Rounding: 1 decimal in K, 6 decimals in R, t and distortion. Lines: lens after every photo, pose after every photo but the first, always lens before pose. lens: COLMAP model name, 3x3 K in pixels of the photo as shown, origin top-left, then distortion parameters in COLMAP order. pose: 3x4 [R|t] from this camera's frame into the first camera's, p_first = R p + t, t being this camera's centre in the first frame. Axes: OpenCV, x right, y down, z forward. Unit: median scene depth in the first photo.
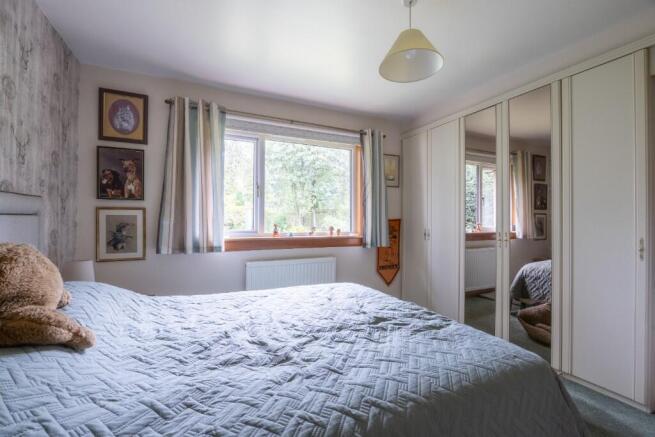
lens RADIAL K [[293.9, 0, 329.4], [0, 293.9, 218.0], [0, 0, 1]] dist [-0.013254, -0.000501]
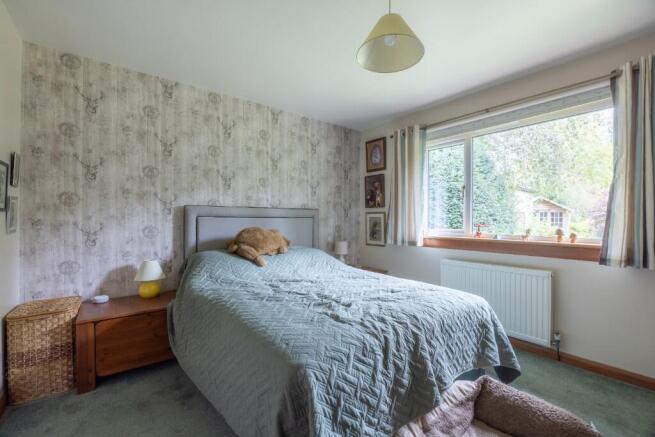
lens RADIAL K [[293.9, 0, 331.5], [0, 293.9, 221.1], [0, 0, 1]] dist [-0.013254, -0.000501]
pose [[0.204866, 0.002400, -0.978787, 0.788415], [0.006204, 0.999974, 0.003751, 0.004207], [0.978770, -0.006840, 0.204845, 0.422661]]
